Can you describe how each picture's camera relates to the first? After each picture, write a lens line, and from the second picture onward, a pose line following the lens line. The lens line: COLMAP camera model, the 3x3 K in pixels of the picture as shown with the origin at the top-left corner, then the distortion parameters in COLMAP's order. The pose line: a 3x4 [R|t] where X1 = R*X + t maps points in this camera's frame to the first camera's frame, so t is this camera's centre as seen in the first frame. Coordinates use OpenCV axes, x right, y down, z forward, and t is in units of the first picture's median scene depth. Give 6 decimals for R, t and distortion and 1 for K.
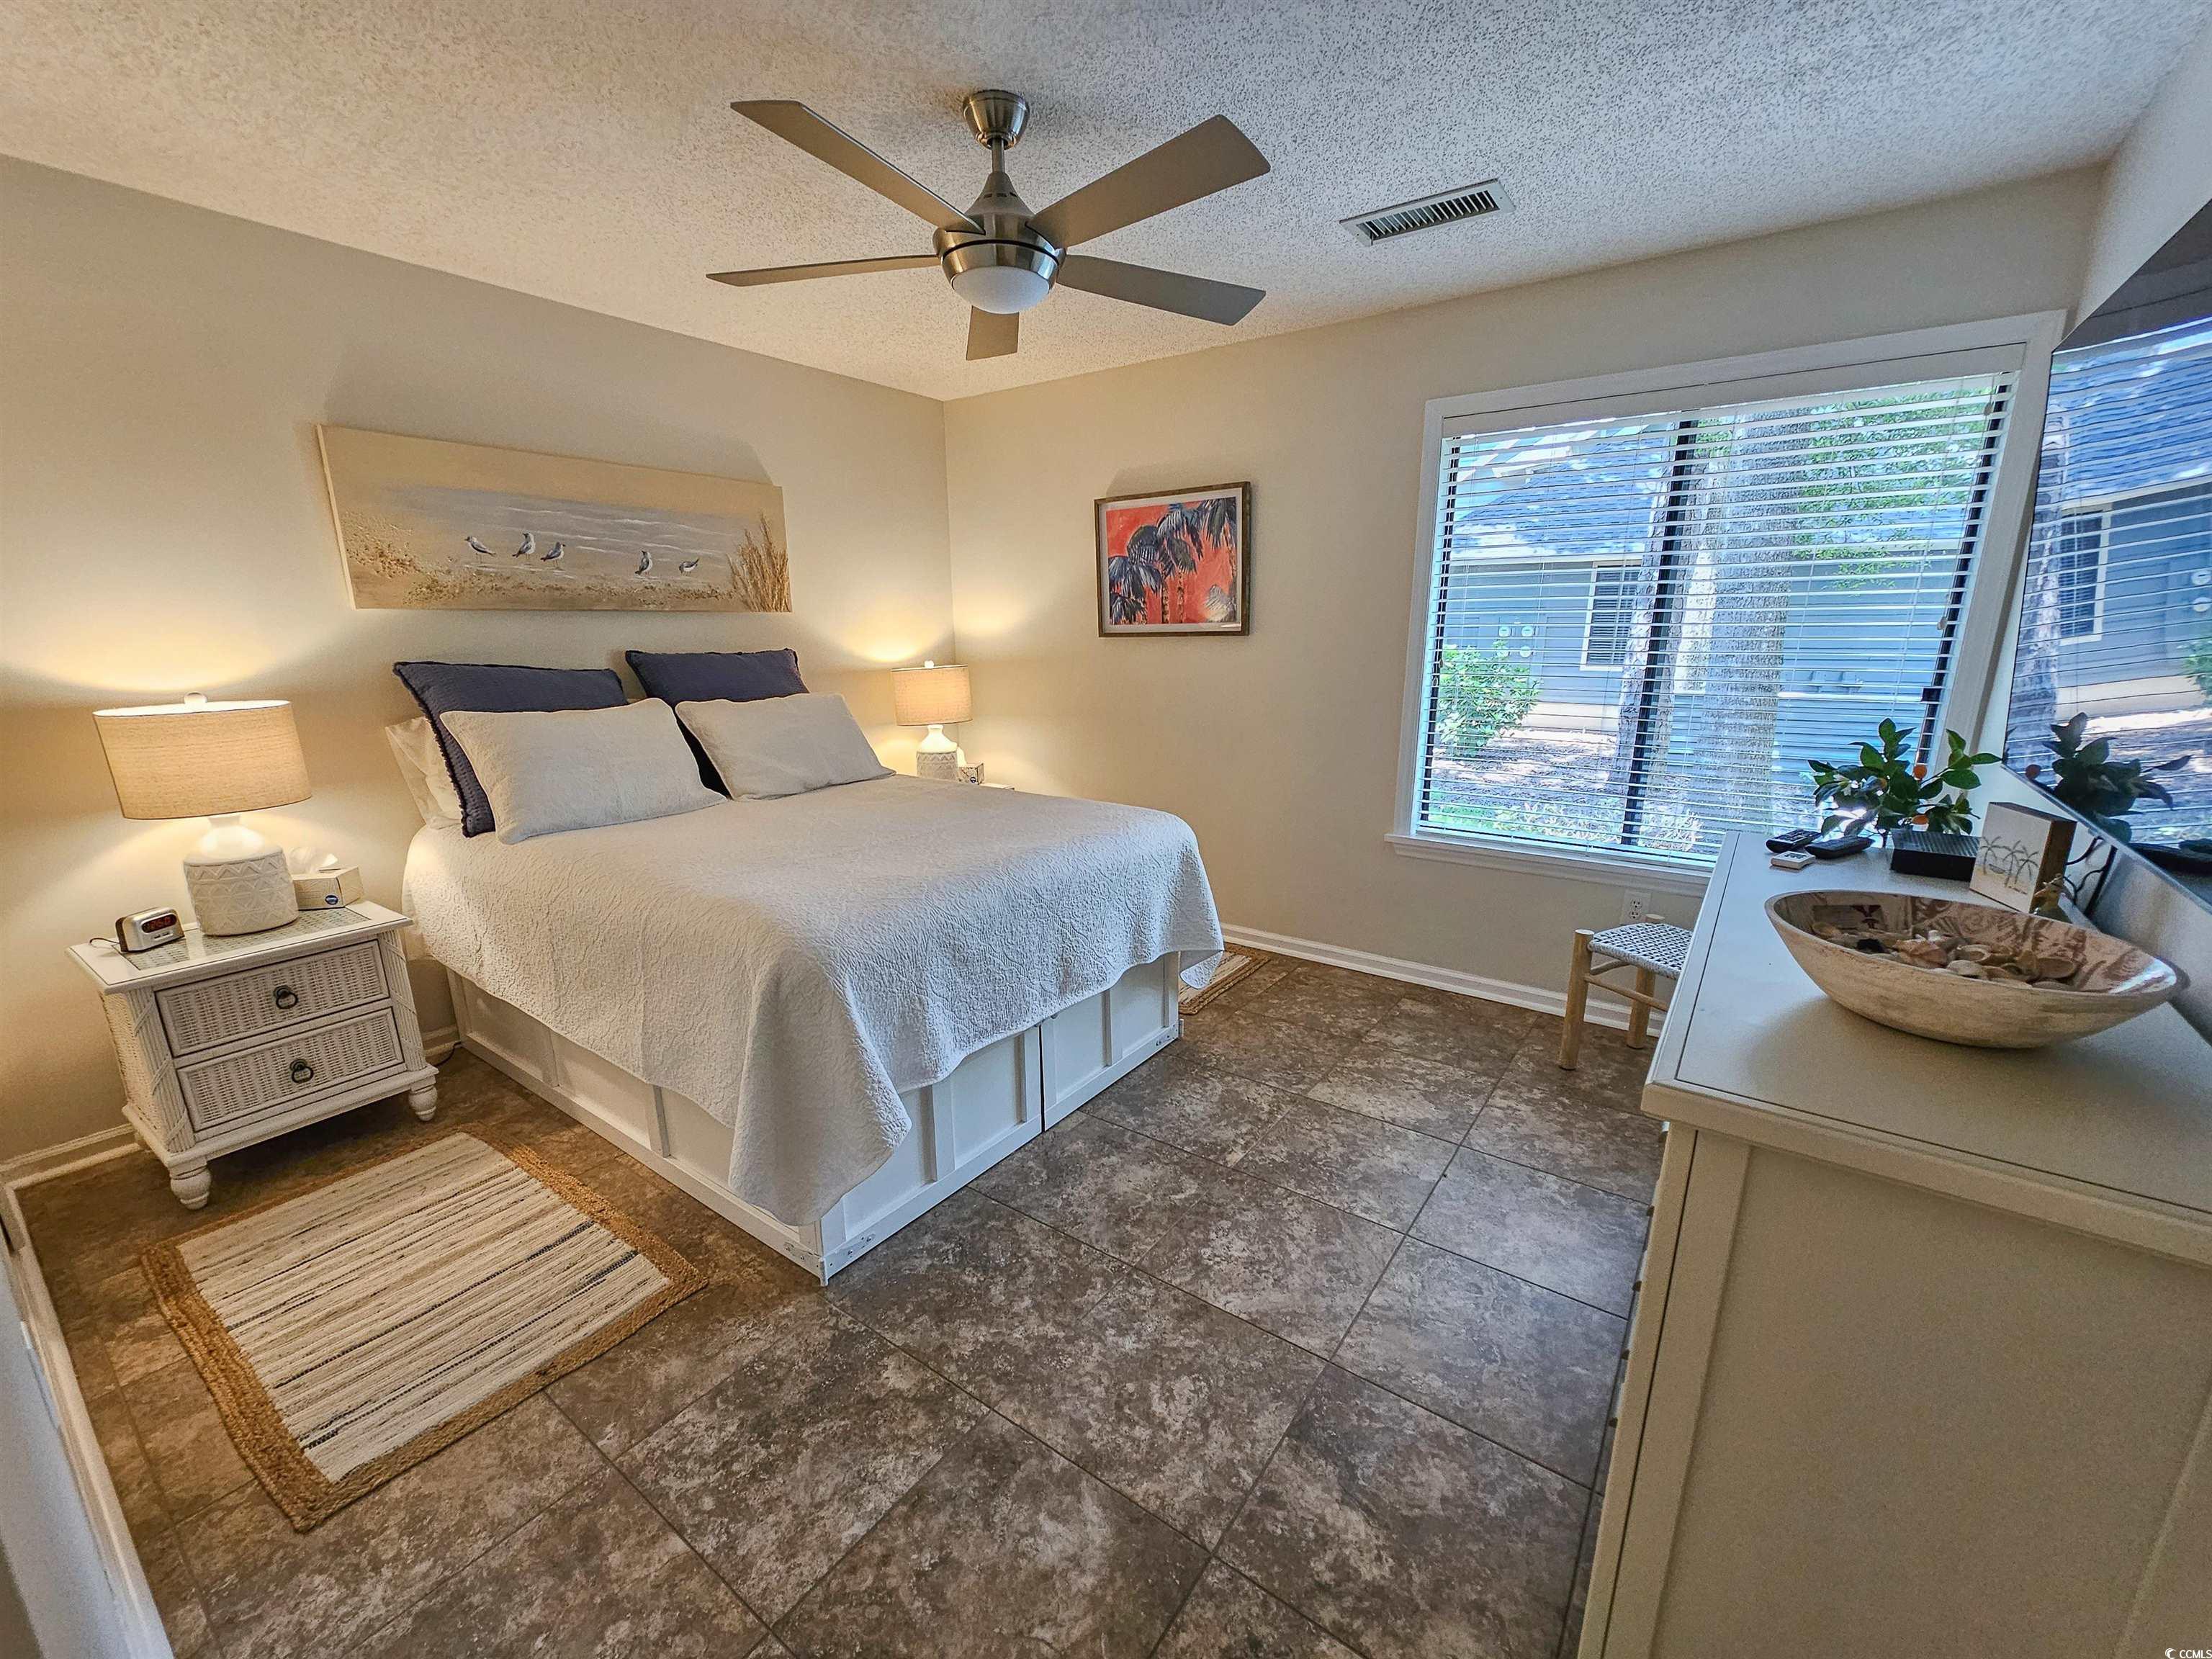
lens RADIAL K [[899.5, 0, 1108.8], [0, 899.5, 849.1], [0, 0, 1]] dist [-0.003844, 0.001397]
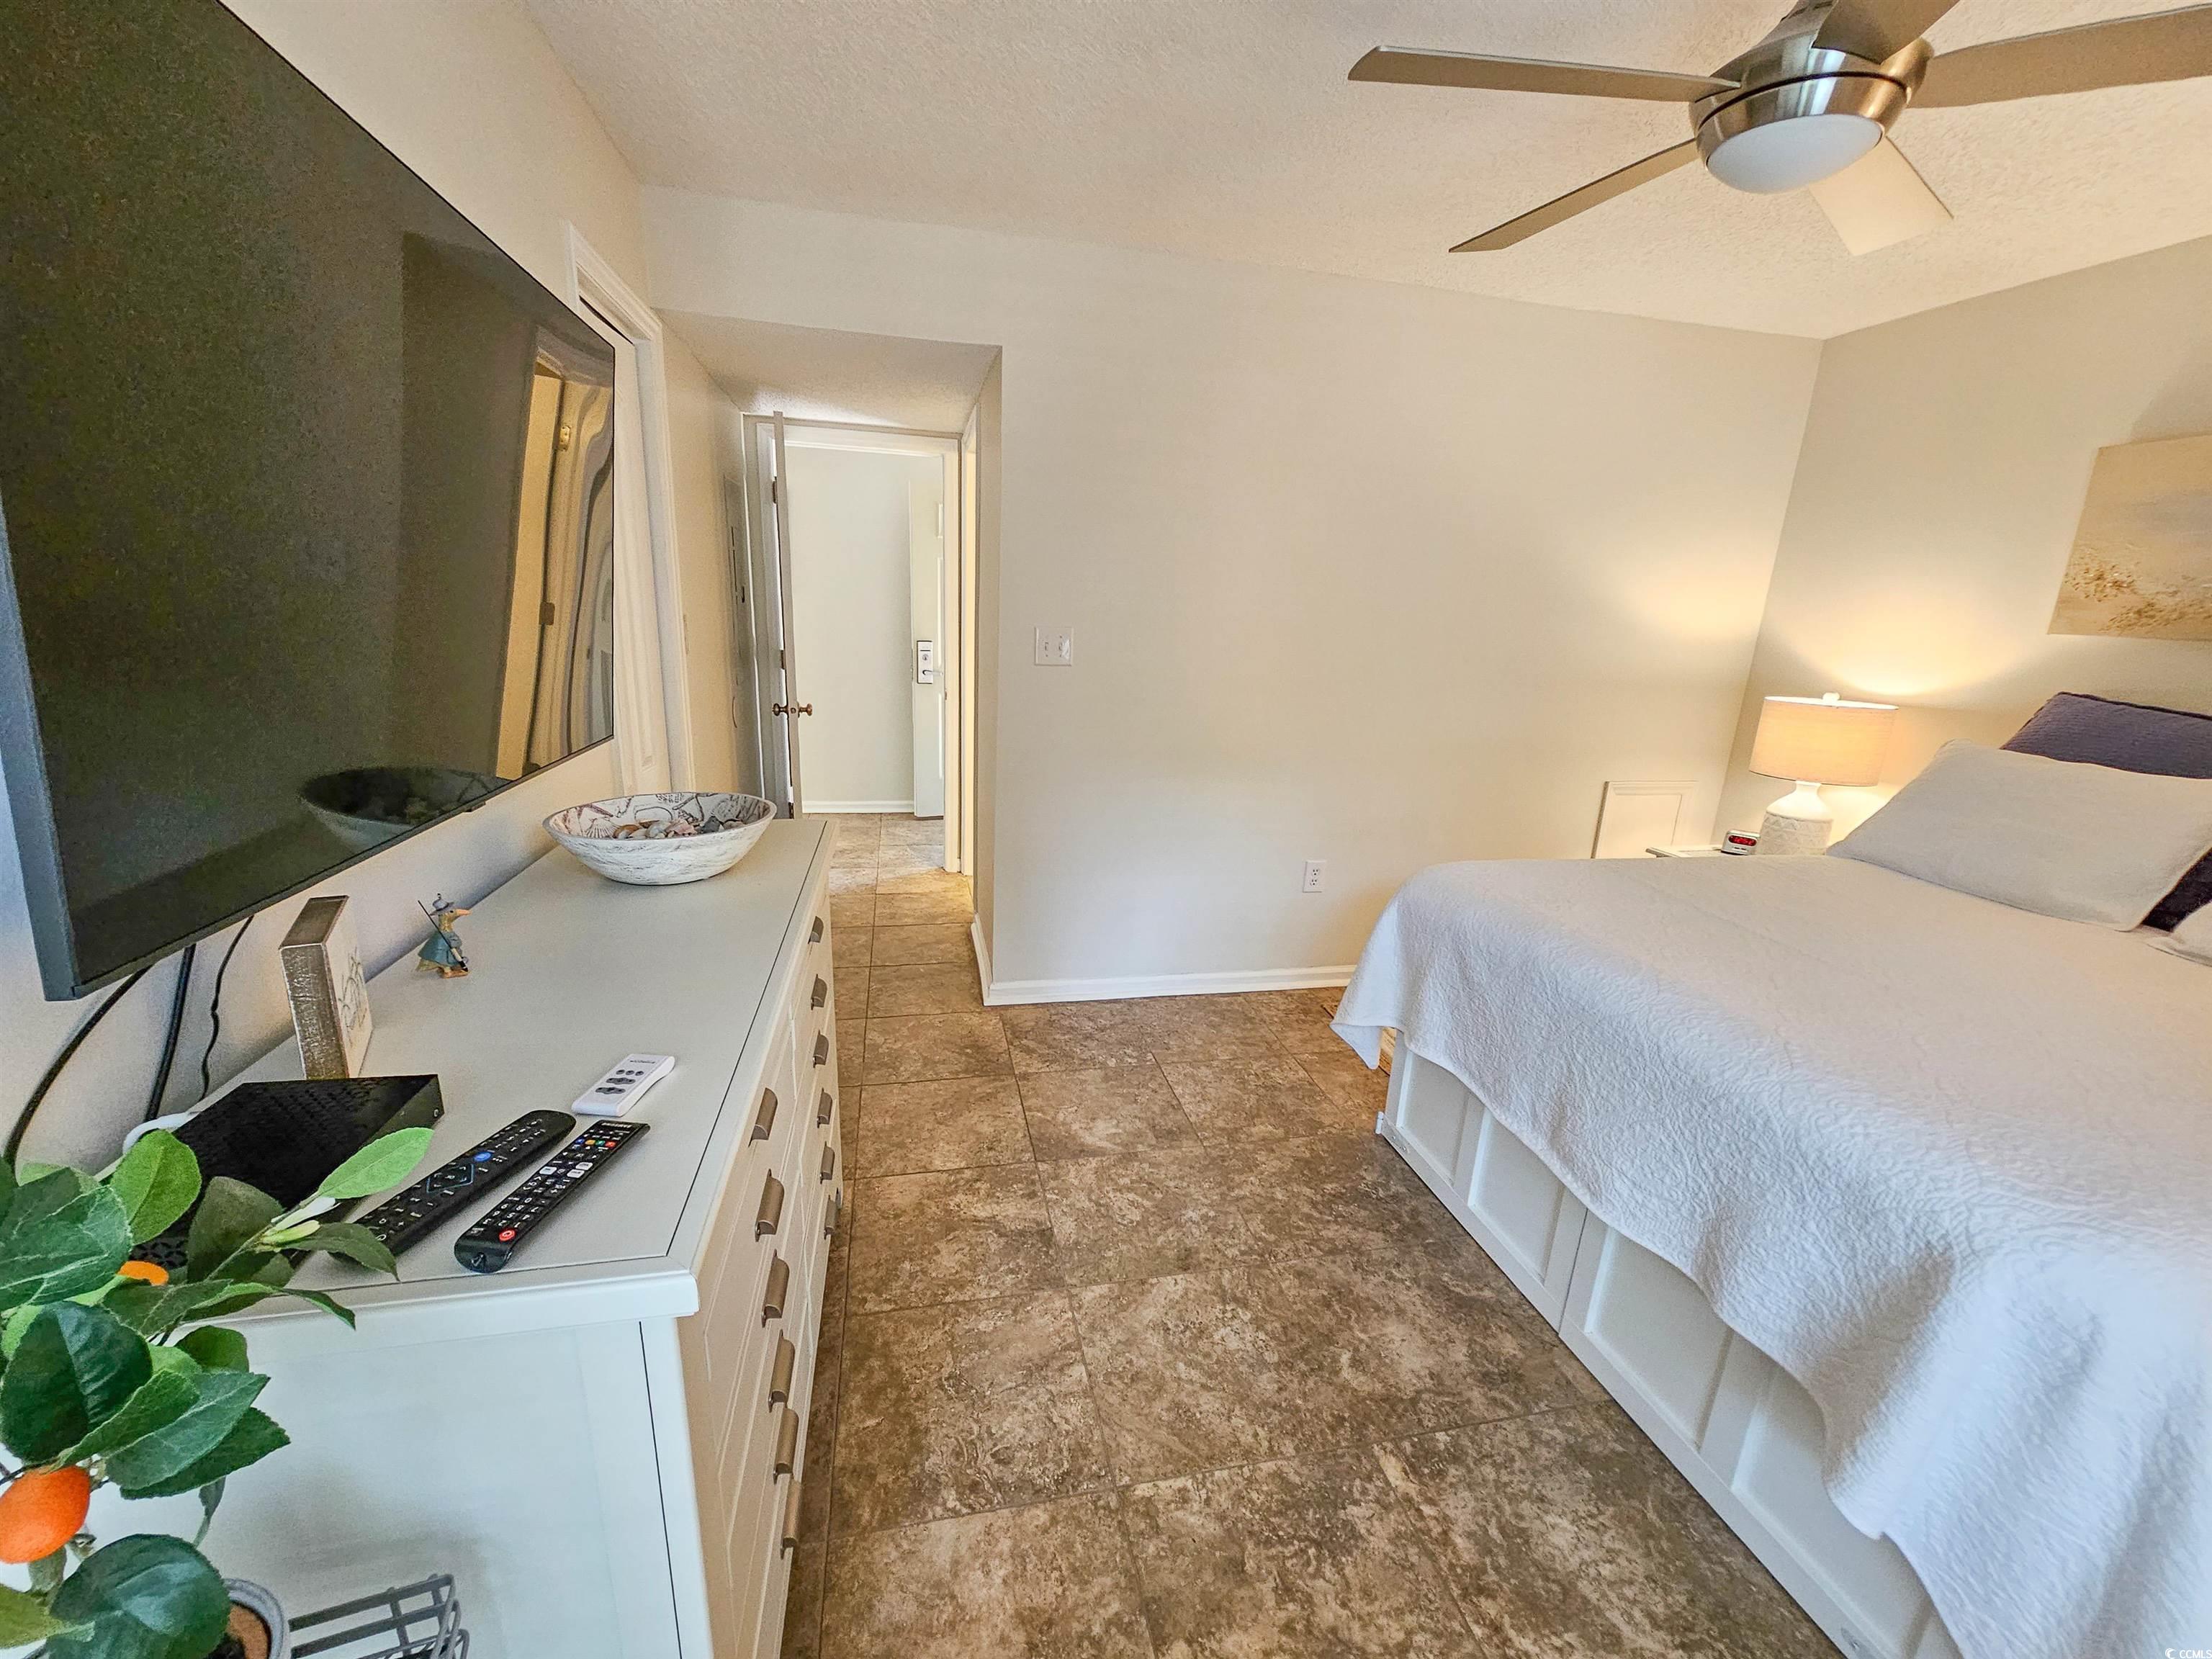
lens RADIAL K [[899.5, 0, 1101.0], [0, 899.5, 842.8], [0, 0, 1]] dist [-0.003844, 0.001397]
pose [[-0.666858, 0.169788, -0.725584, 0.511565], [-0.218545, 0.886321, 0.408257, -0.206086], [0.712418, 0.430822, -0.553944, 0.777730]]
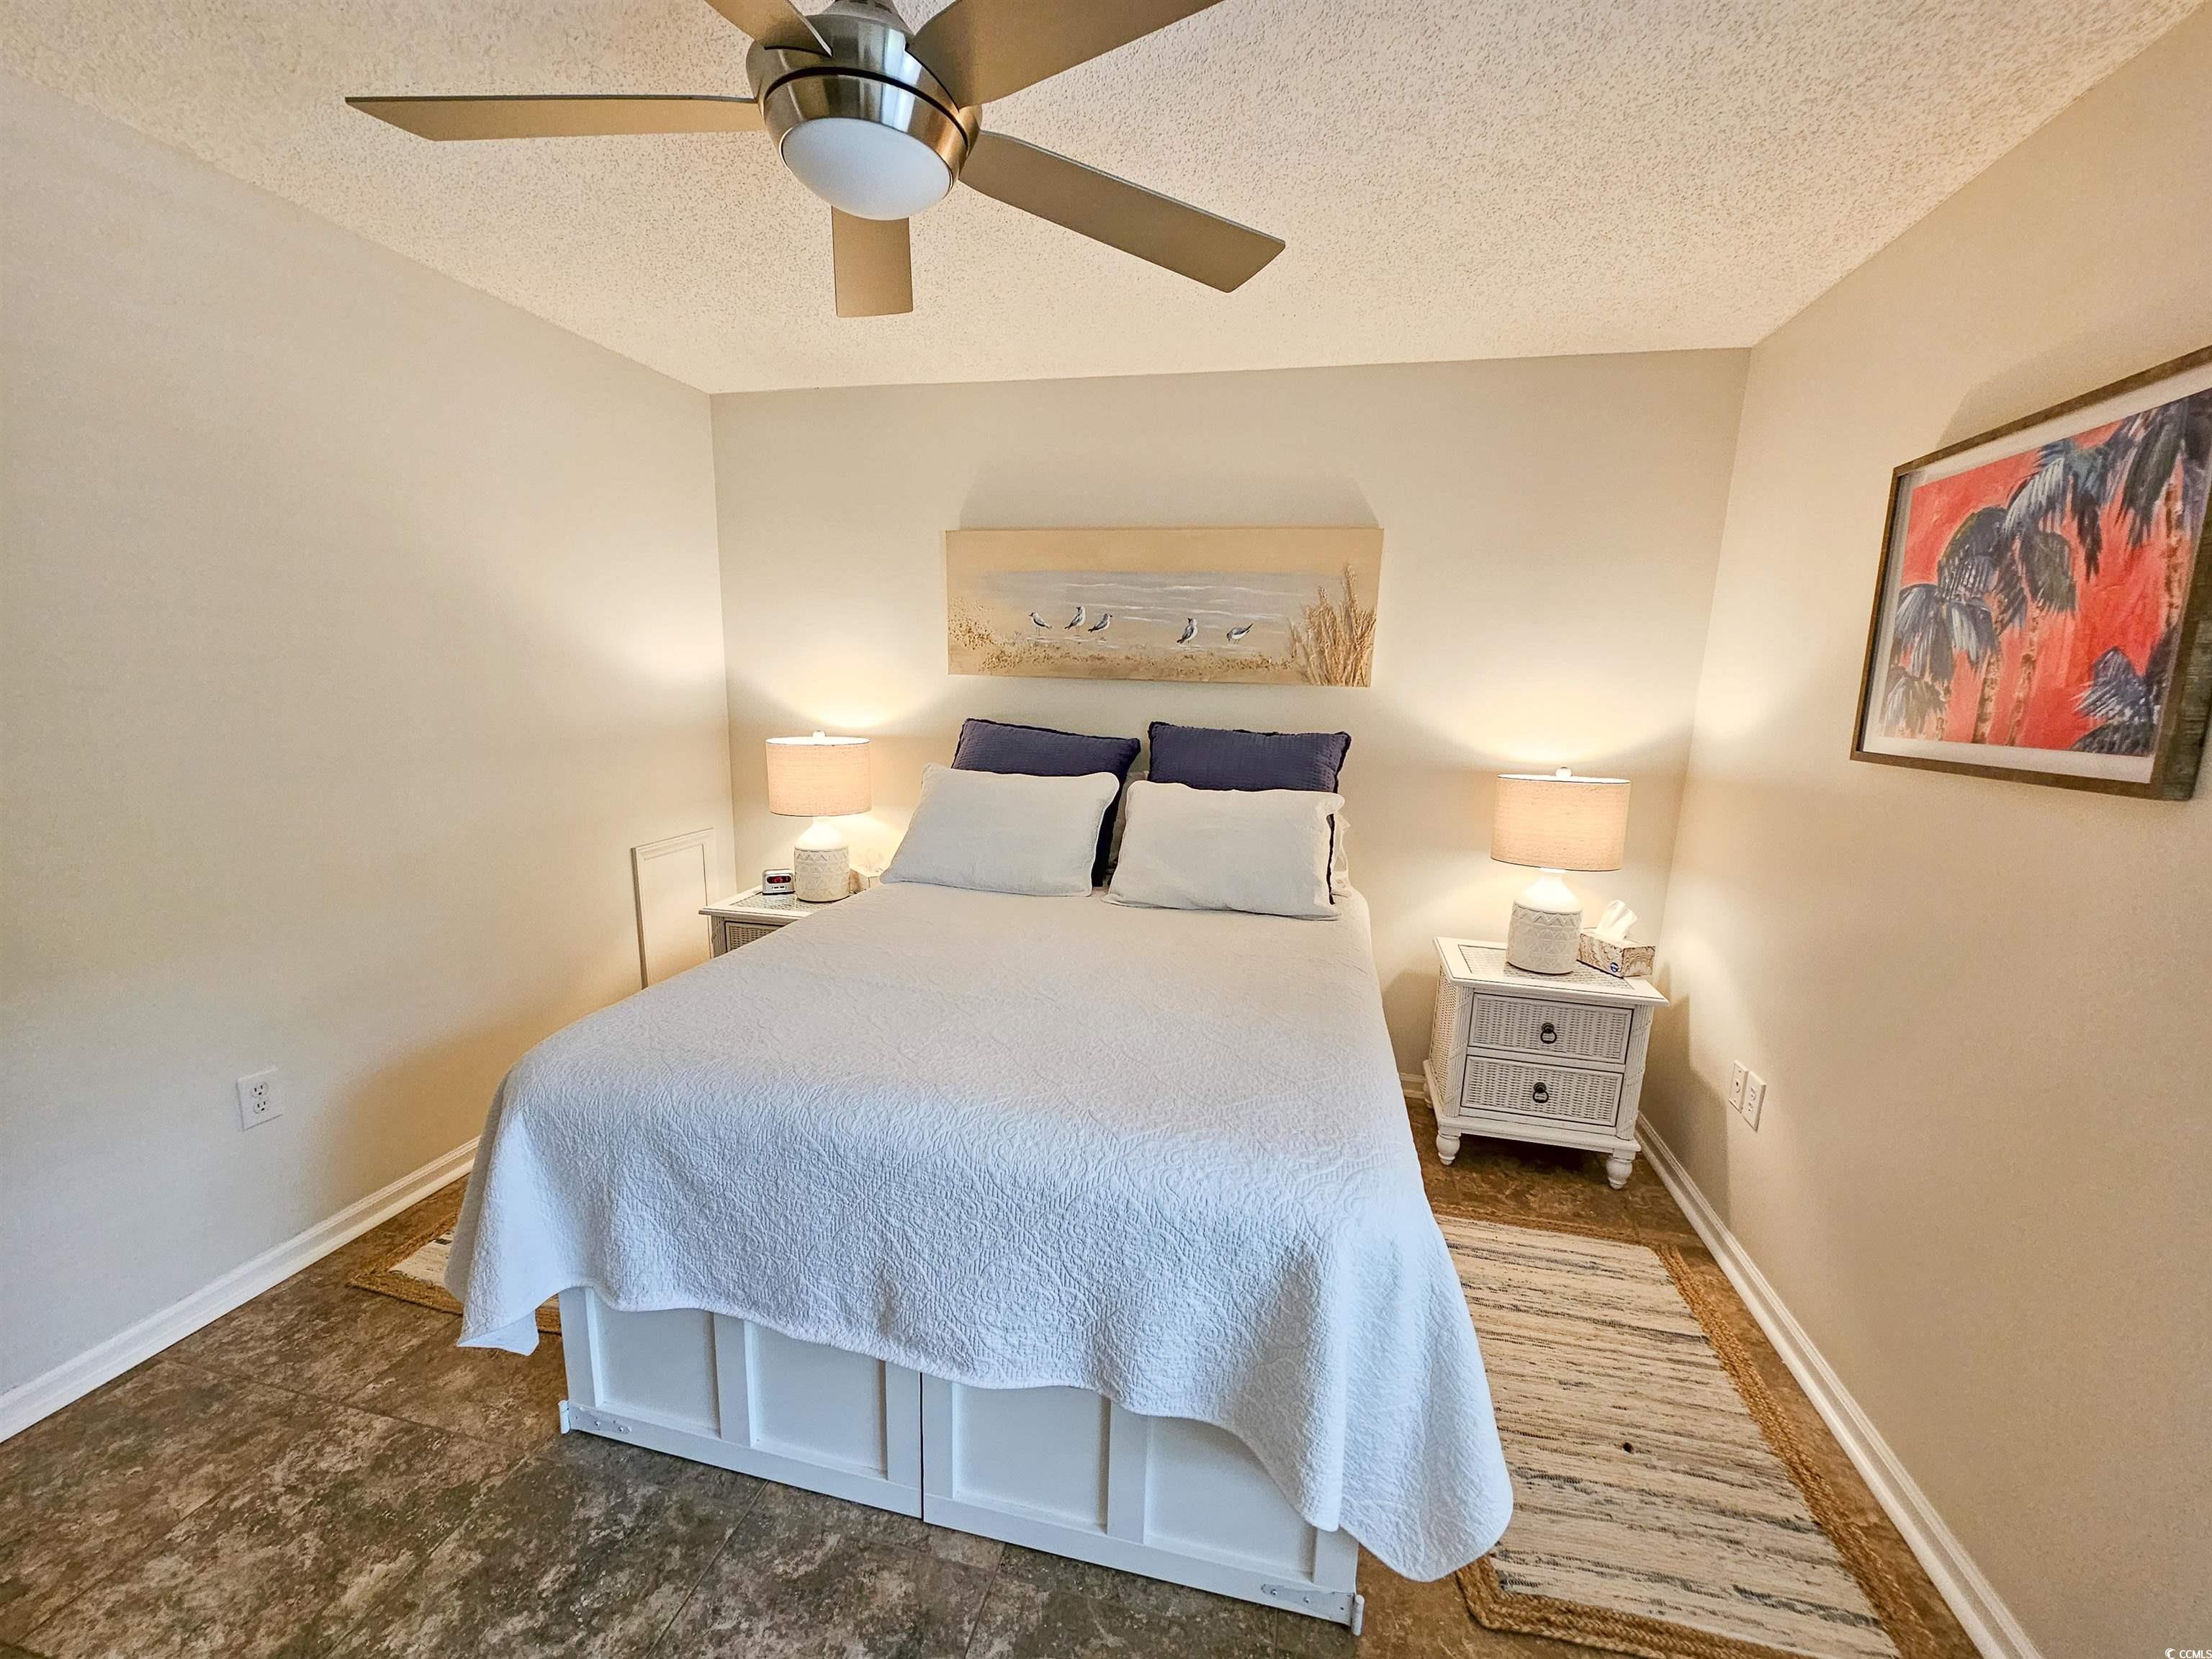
lens RADIAL K [[899.5, 0, 1109.4], [0, 899.5, 855.0], [0, 0, 1]] dist [-0.003844, 0.001397]
pose [[0.389119, 0.198492, -0.899548, 0.358482], [-0.253510, 0.961878, 0.102584, -0.181198], [0.885618, 0.188127, 0.424605, 0.614700]]
